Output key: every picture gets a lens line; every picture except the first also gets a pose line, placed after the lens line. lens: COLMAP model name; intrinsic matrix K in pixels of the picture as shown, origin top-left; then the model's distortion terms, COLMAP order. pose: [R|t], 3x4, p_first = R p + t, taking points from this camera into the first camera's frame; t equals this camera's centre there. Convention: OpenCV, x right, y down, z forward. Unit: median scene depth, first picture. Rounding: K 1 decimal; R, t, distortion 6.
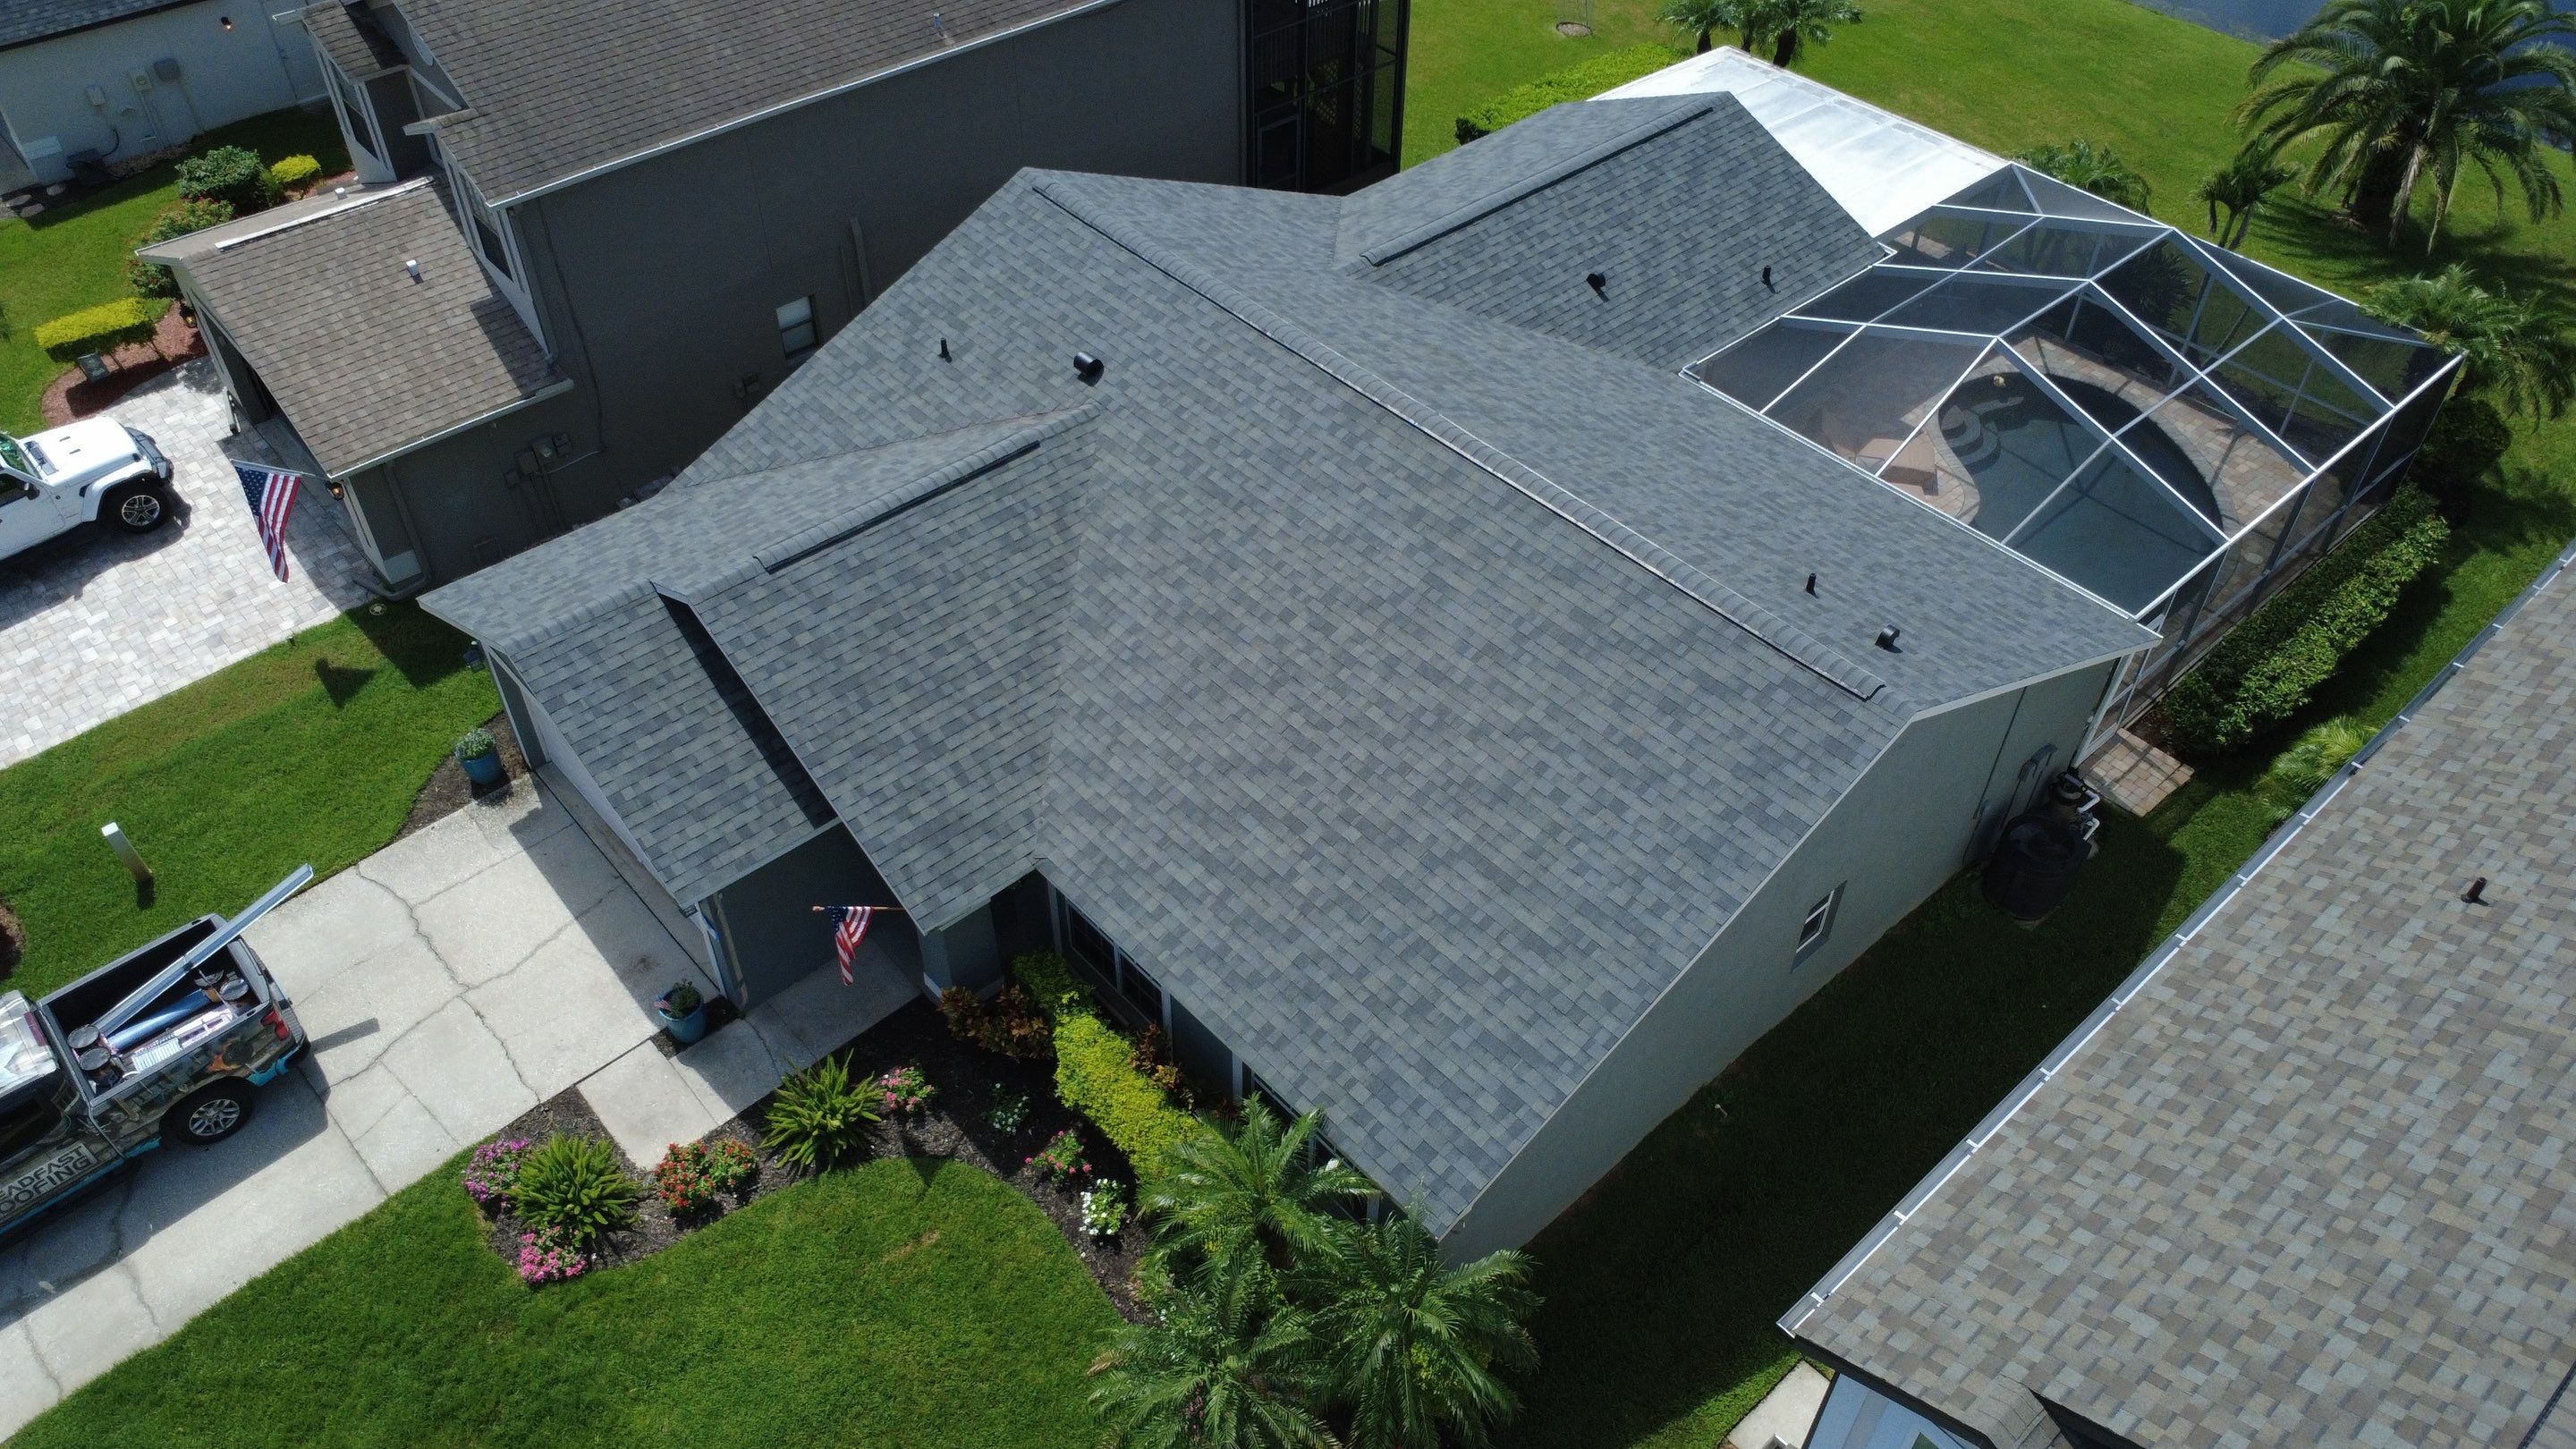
lens RADIAL K [[1874.6, 0, 1283.3], [0, 1874.6, 718.2], [0, 0, 1]] dist [-0.000924, 0.002215]
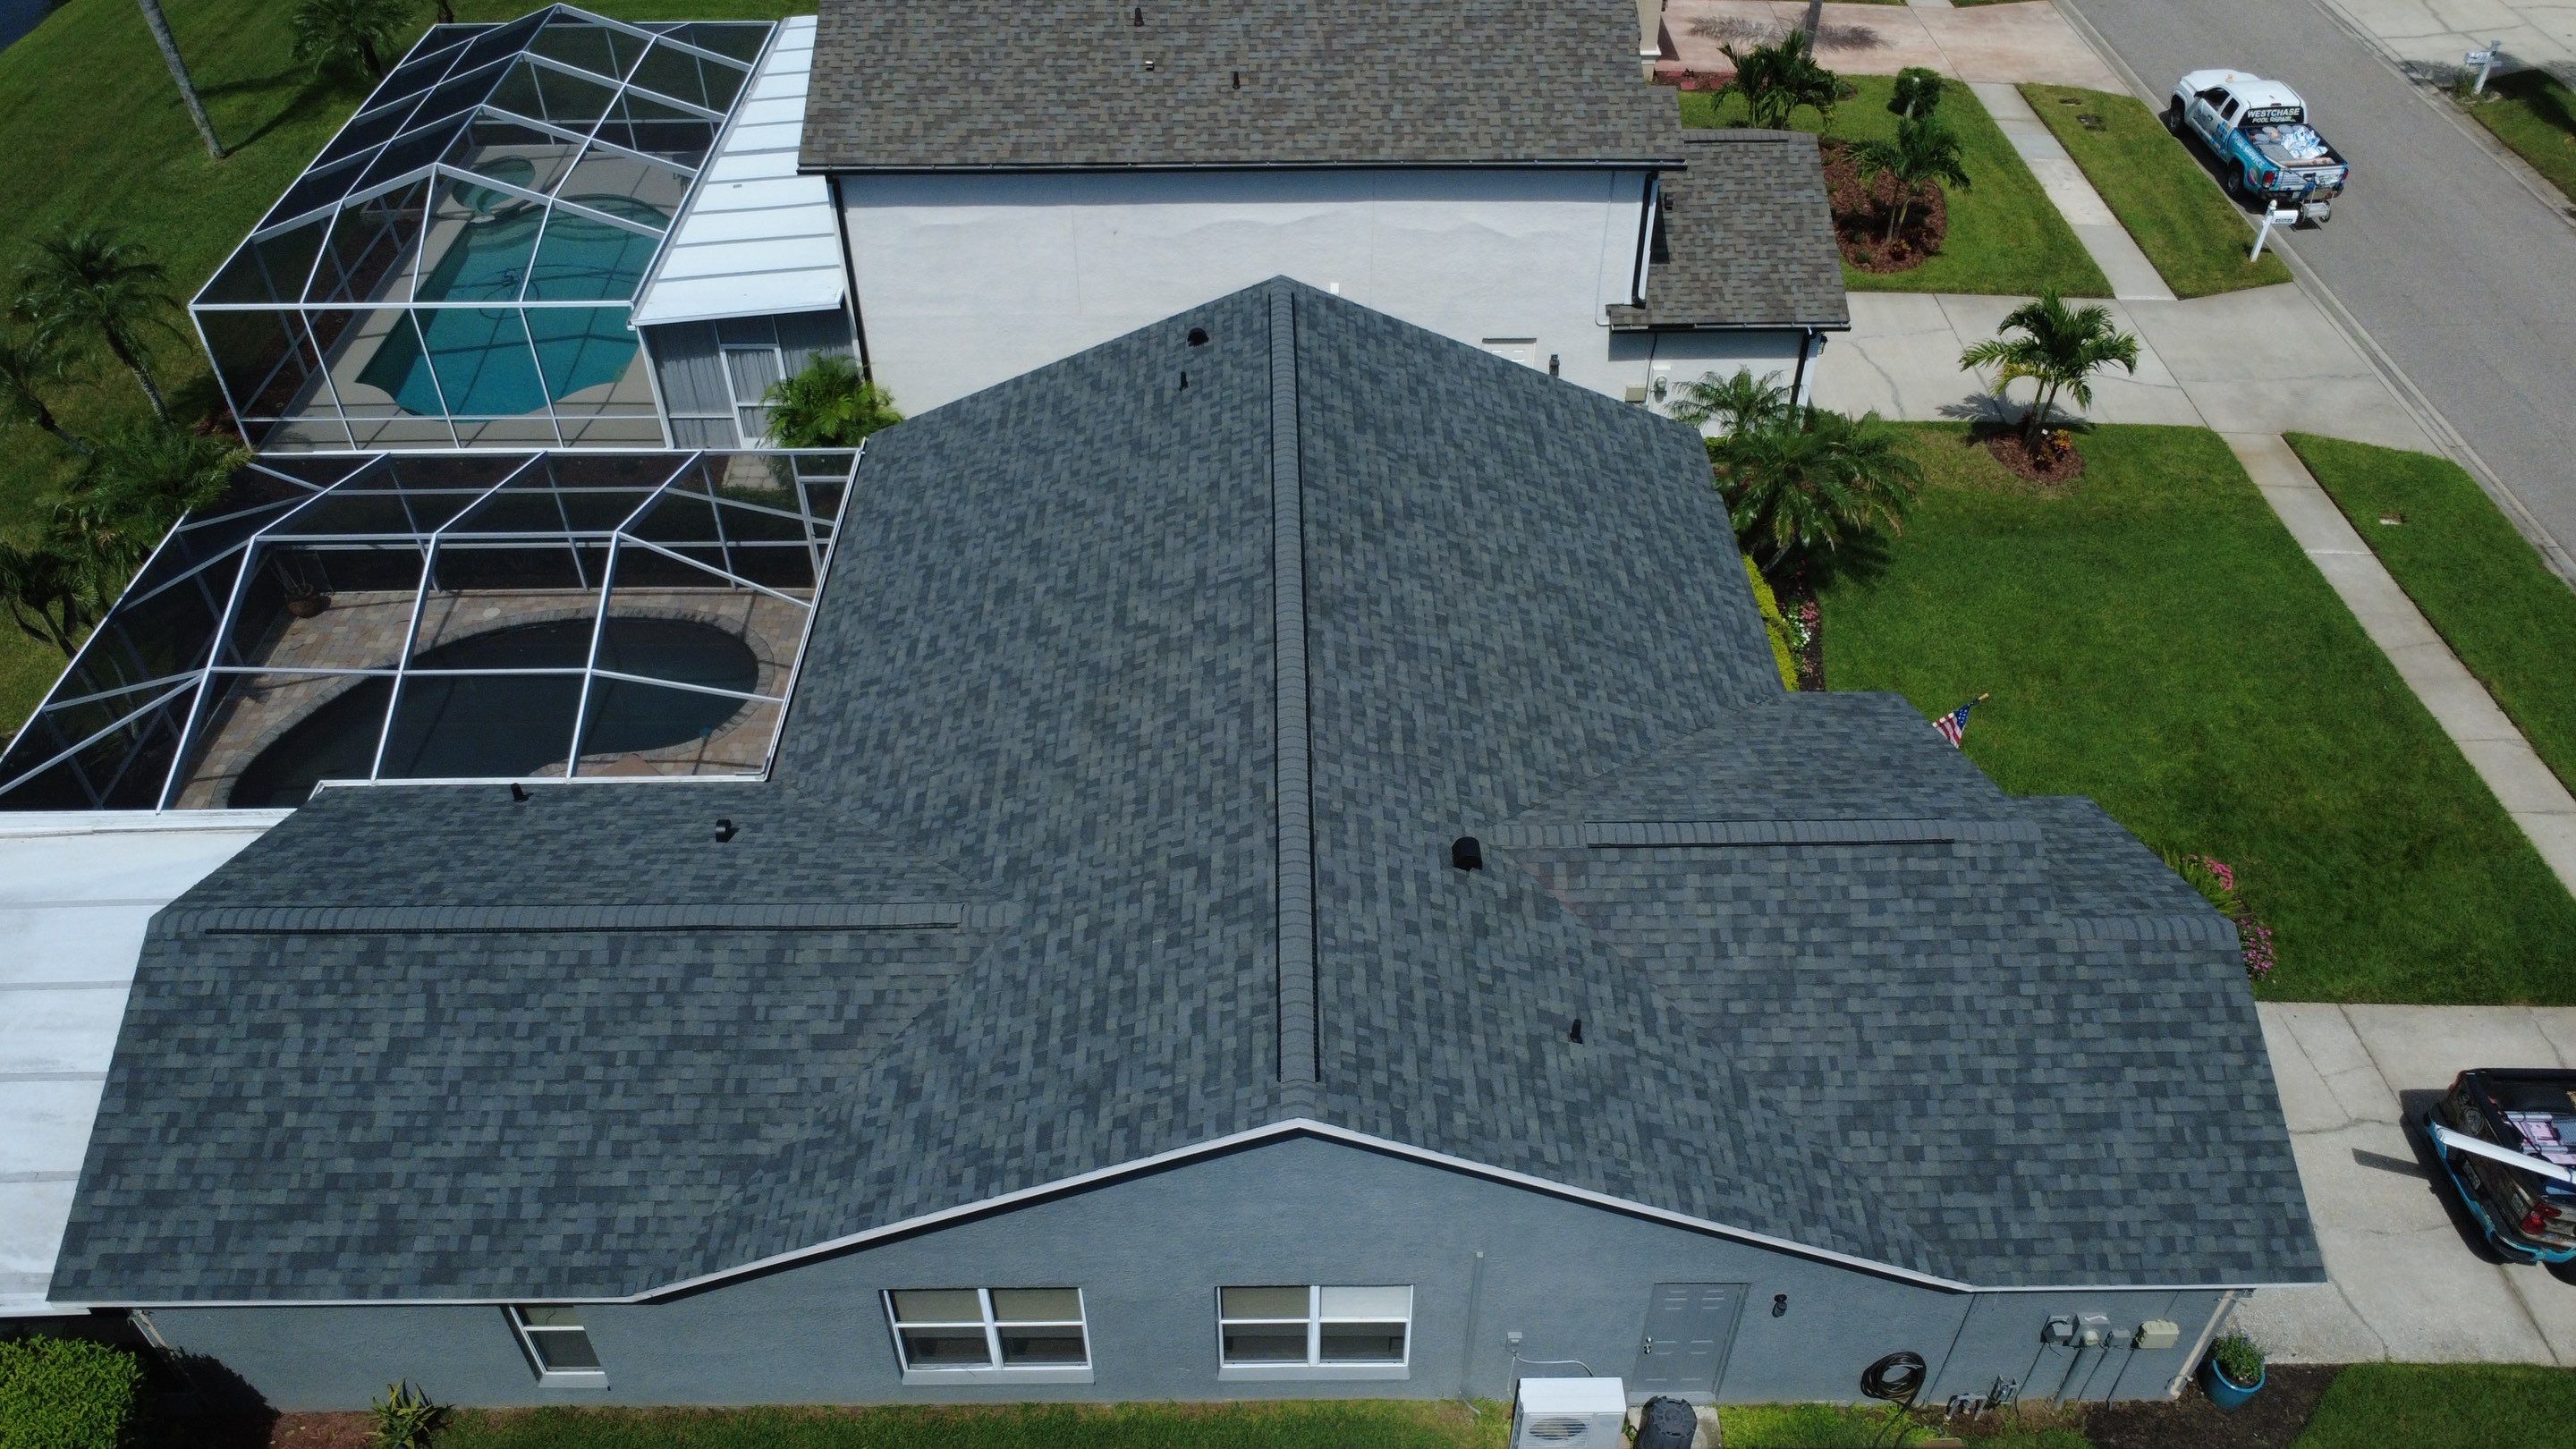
lens RADIAL K [[1874.6, 0, 1282.5], [0, 1874.6, 724.7], [0, 0, 1]] dist [-0.000924, 0.002215]
pose [[-0.753879, -0.437146, 0.490479, -0.464857], [0.449572, 0.201166, 0.870297, -1.048736], [-0.479115, 0.876604, 0.044874, 1.080067]]
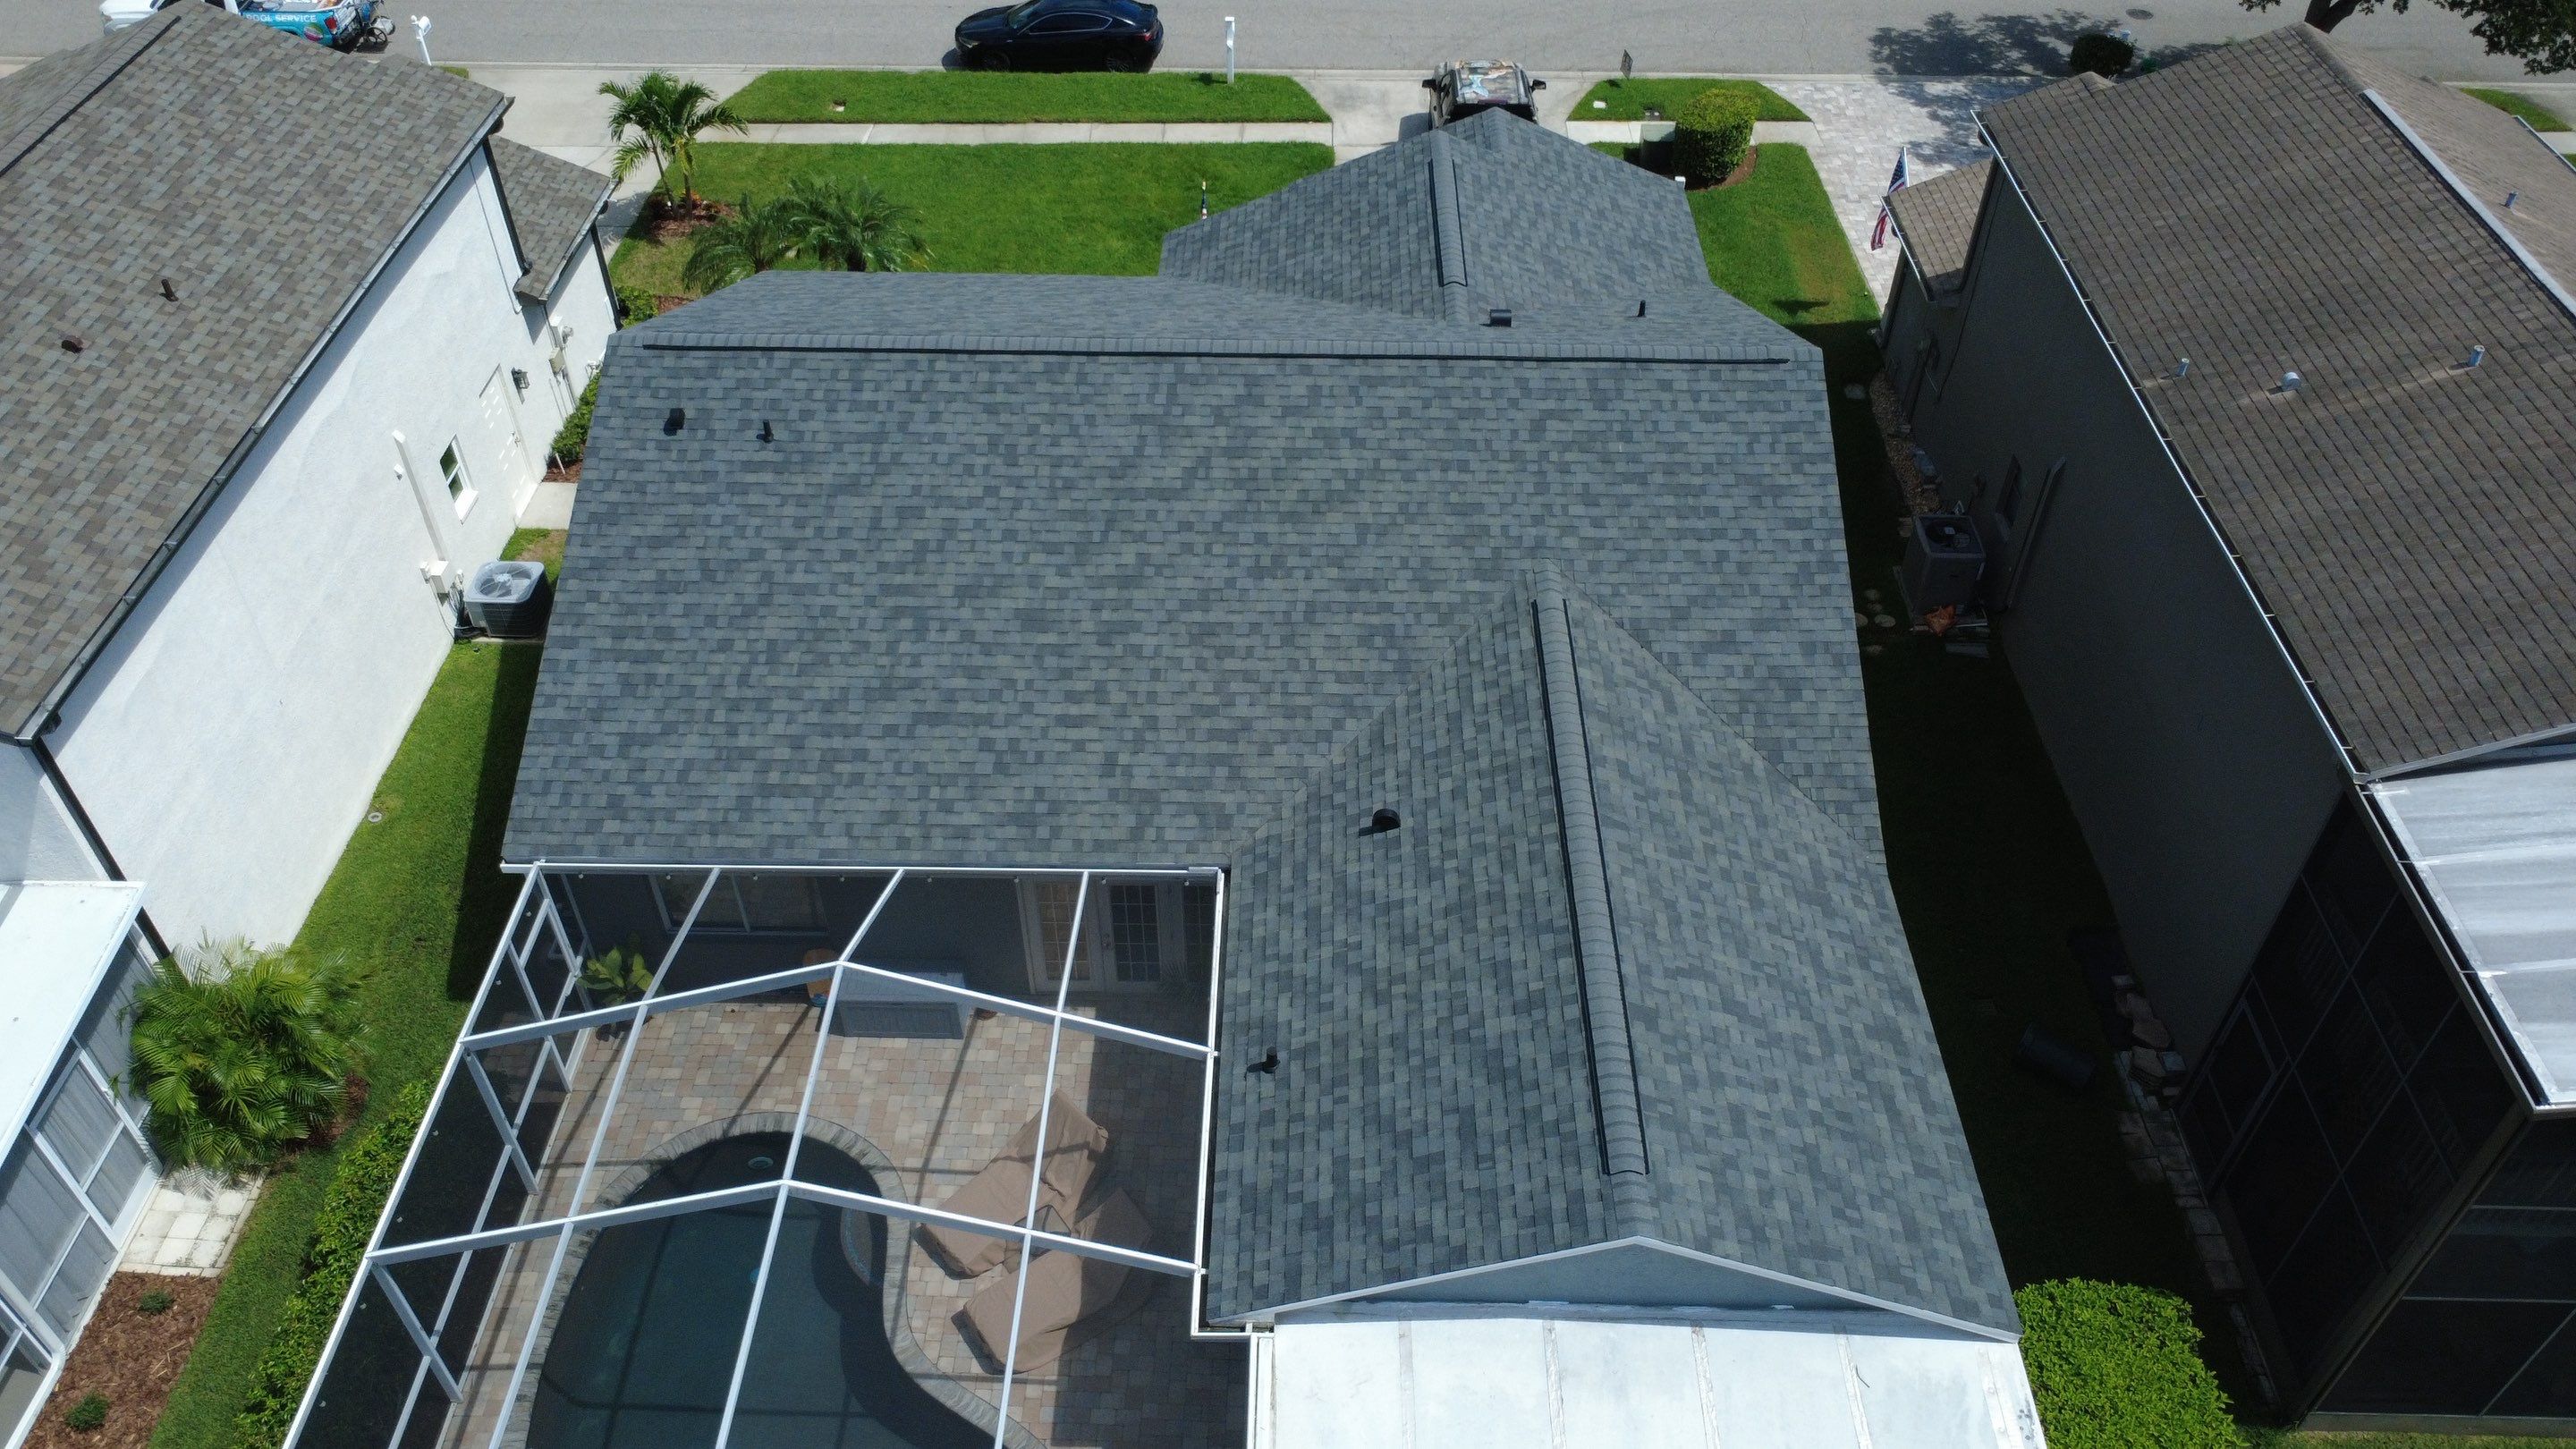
lens RADIAL K [[1874.6, 0, 1286.4], [0, 1874.6, 722.4], [0, 0, 1]] dist [-0.000924, 0.002215]
pose [[-0.676869, 0.488514, -0.550637, 0.735663], [-0.514040, 0.221743, 0.828609, -1.055008], [0.526887, 0.843910, 0.101025, 1.156373]]
